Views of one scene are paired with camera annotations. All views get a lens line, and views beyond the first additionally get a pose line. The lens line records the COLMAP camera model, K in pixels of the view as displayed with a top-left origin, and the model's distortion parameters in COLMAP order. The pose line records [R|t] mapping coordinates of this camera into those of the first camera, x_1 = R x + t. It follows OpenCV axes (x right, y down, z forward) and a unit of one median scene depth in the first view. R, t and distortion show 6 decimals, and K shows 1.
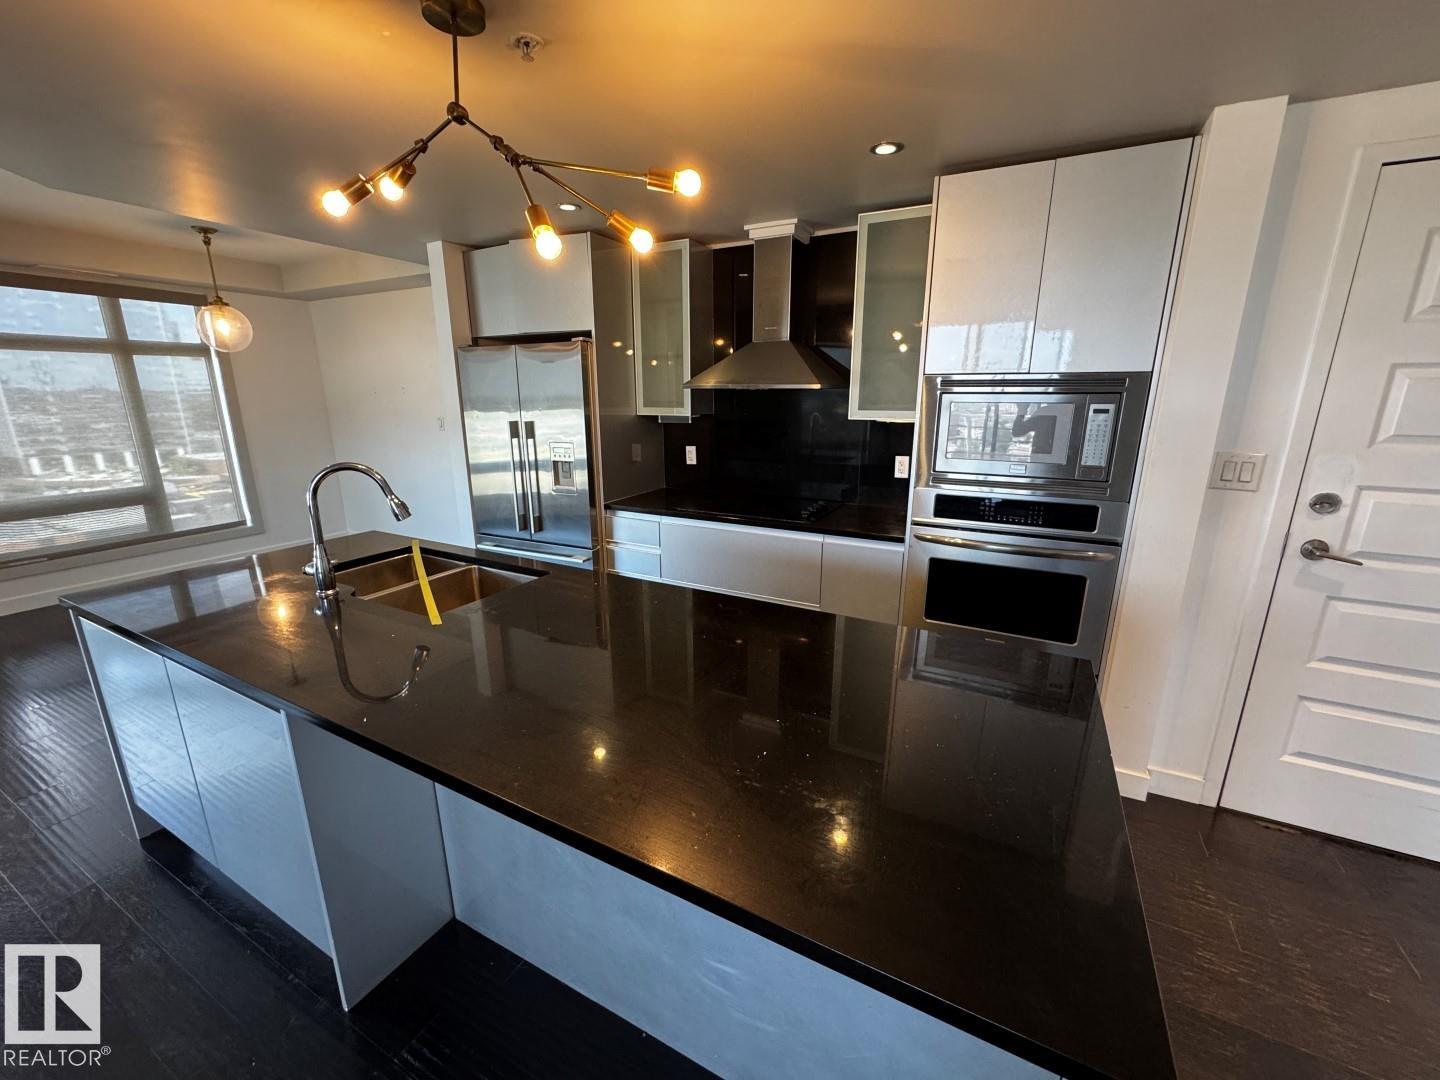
lens RADIAL K [[576.4, 0, 720.0], [0, 576.4, 540.0], [0, 0, 1]] dist [-0.002521, -0.000136]
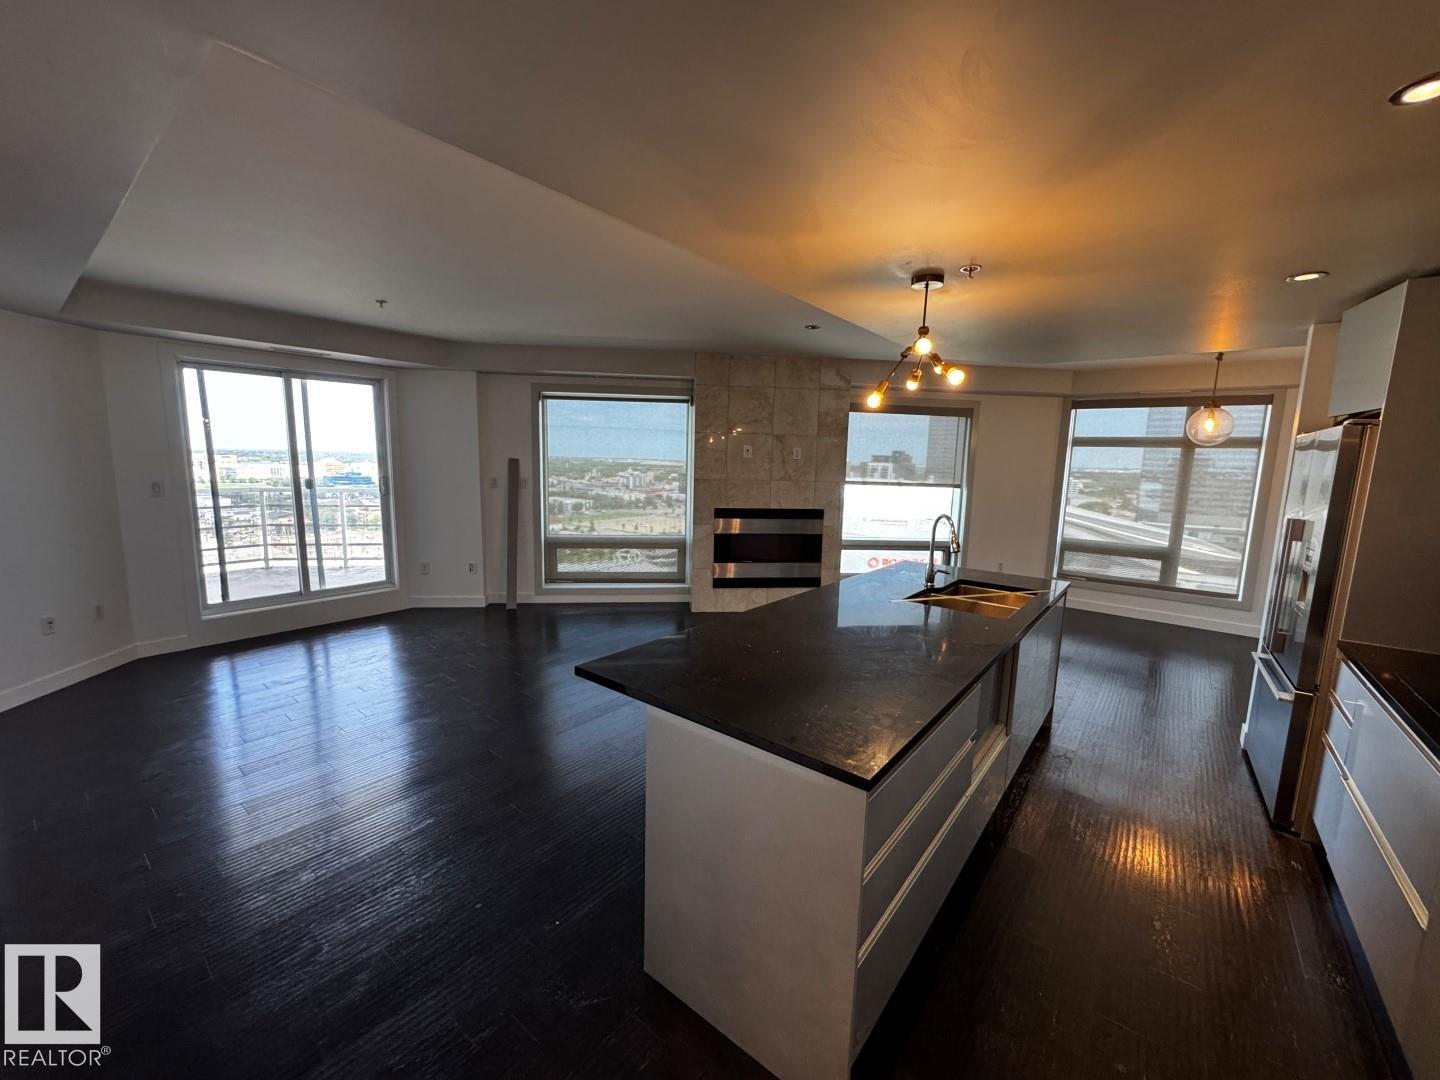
lens RADIAL K [[576.4, 0, 720.0], [0, 576.4, 540.0], [0, 0, 1]] dist [-0.002521, -0.000136]
pose [[-0.182506, 0.132877, -0.974184, 0.670925], [-0.273364, 0.944901, 0.180095, -0.104707], [0.944438, 0.299175, -0.136127, 0.347138]]
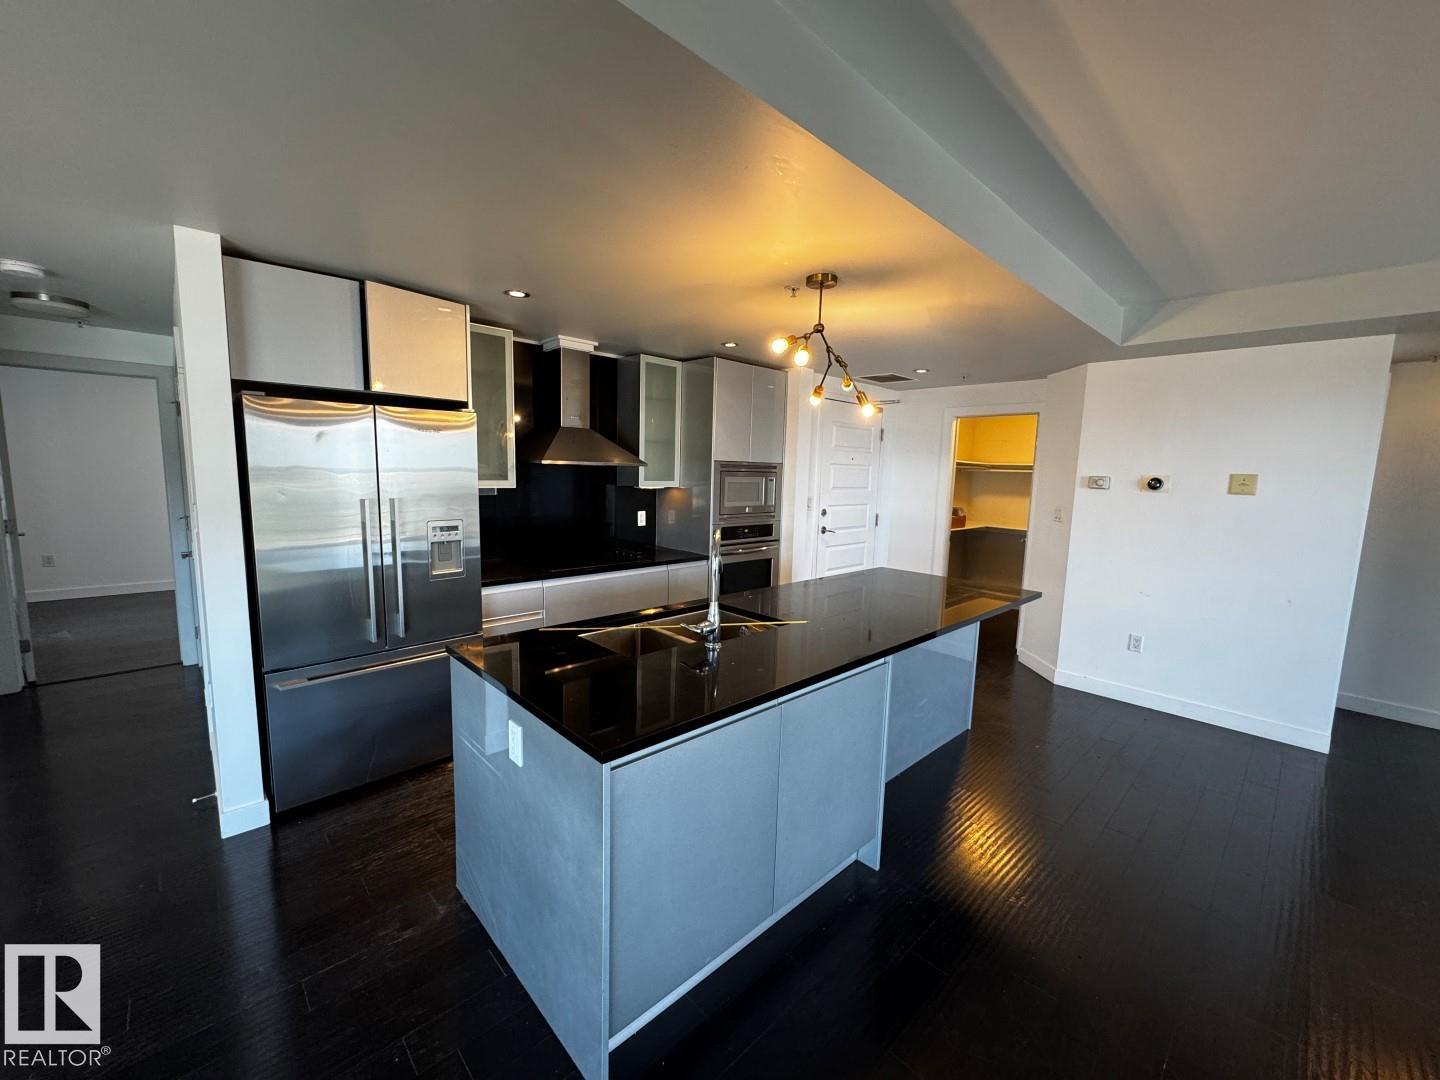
lens RADIAL K [[576.4, 0, 720.0], [0, 576.4, 540.0], [0, 0, 1]] dist [-0.002521, -0.000136]
pose [[0.311929, -0.113050, 0.943356, -1.026498], [0.213522, 0.975839, 0.046340, -0.102155], [-0.925801, 0.186973, 0.328531, 0.352688]]
